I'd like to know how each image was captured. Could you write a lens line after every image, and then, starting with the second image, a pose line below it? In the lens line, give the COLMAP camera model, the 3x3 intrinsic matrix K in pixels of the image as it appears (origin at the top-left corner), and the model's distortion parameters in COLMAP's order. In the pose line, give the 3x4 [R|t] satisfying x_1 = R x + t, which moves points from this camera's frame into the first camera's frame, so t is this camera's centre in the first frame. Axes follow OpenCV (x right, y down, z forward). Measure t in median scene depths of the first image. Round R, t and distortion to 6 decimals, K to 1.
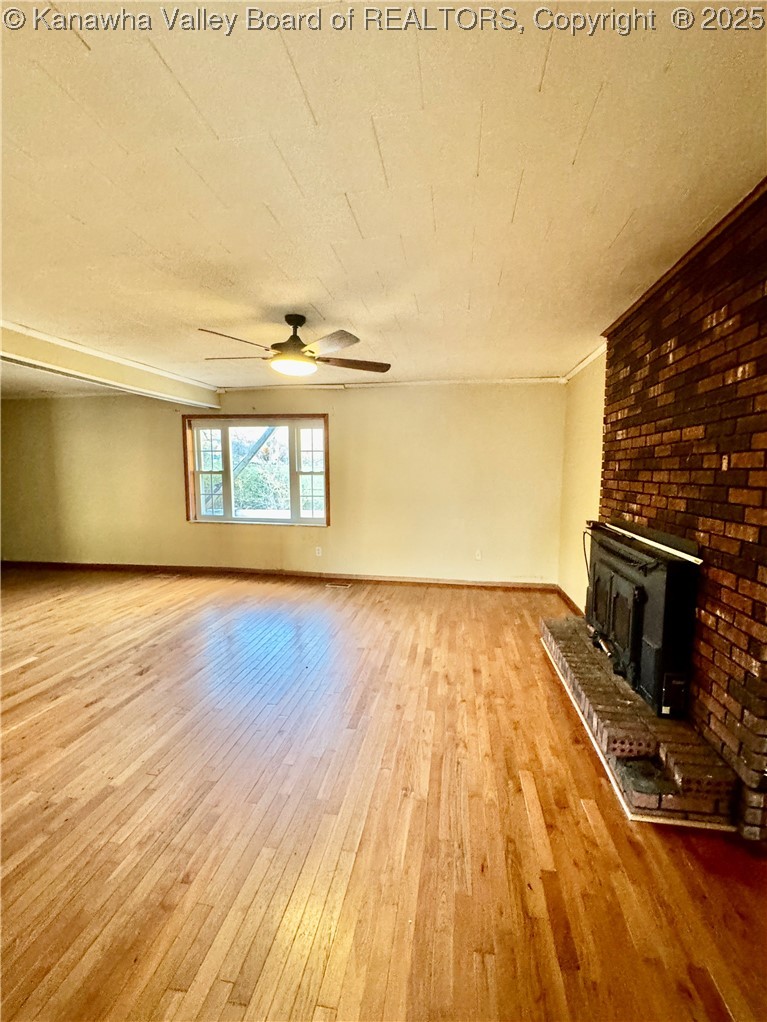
lens RADIAL K [[410.2, 0, 383.6], [0, 410.2, 512.9], [0, 0, 1]] dist [-0.001547, -0.000179]
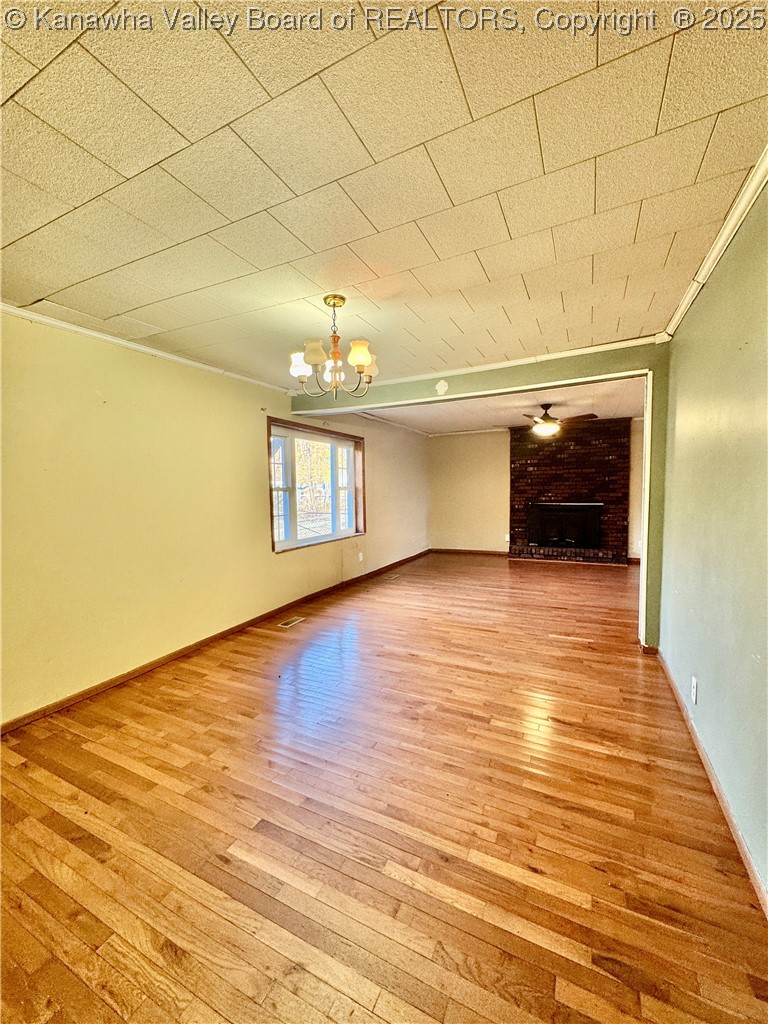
lens RADIAL K [[411.0, 0, 384.1], [0, 411.0, 513.9], [0, 0, 1]] dist [-0.001547, -0.000179]
pose [[0.333256, -0.077218, 0.939669, -1.808986], [0.109858, 0.993032, 0.042642, -0.096410], [-0.936414, 0.089019, 0.339417, 0.844042]]
